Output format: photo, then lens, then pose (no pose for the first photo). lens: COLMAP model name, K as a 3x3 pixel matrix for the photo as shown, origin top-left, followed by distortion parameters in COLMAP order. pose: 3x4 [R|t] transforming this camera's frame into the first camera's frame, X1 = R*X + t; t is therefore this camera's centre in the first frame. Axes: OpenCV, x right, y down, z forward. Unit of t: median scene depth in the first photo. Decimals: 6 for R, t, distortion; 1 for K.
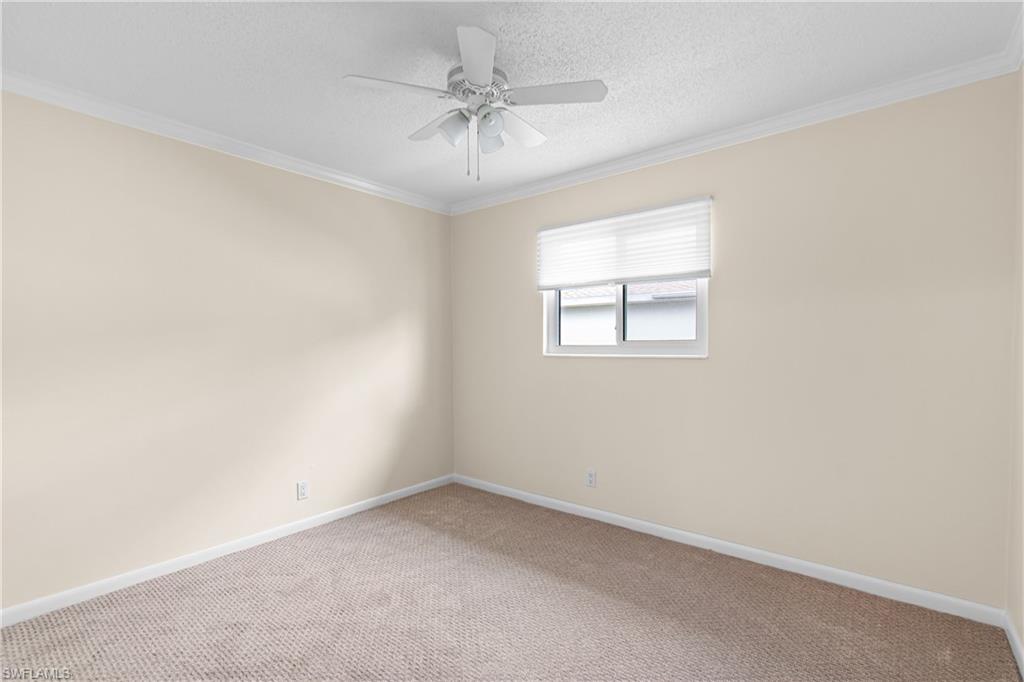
lens RADIAL K [[453.0, 0, 515.5], [0, 453.0, 338.1], [0, 0, 1]] dist [0.002395, -0.004249]
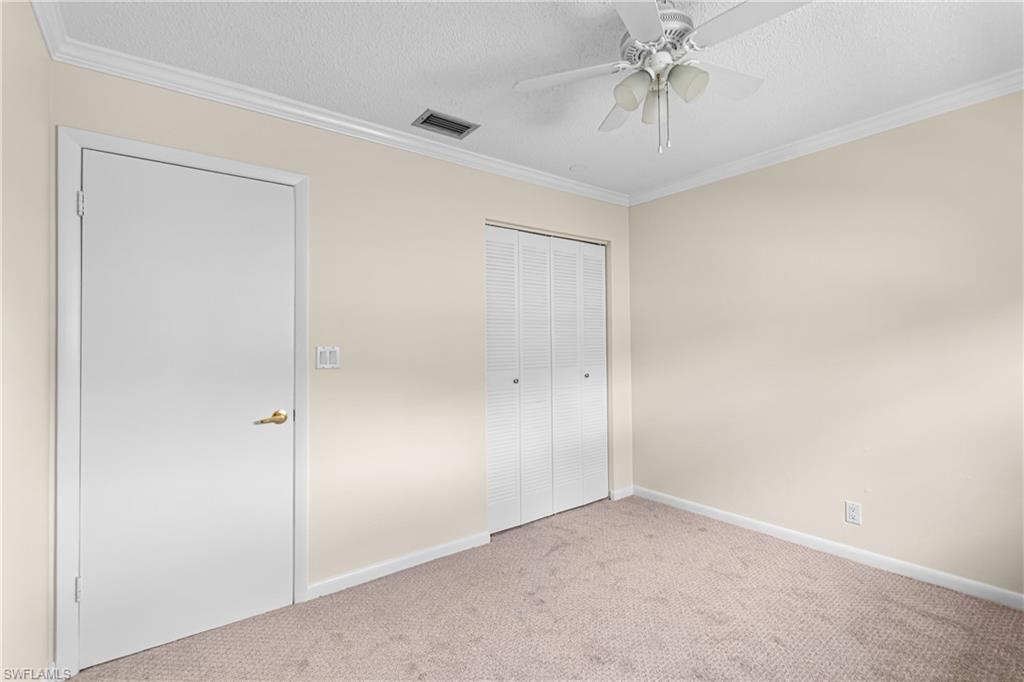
lens RADIAL K [[453.0, 0, 514.9], [0, 453.0, 345.7], [0, 0, 1]] dist [0.002395, -0.004249]
pose [[-0.210892, 0.010618, -0.977452, 0.489049], [0.027892, 0.999599, 0.004841, 0.001089], [0.977111, -0.026242, -0.211104, 0.574168]]
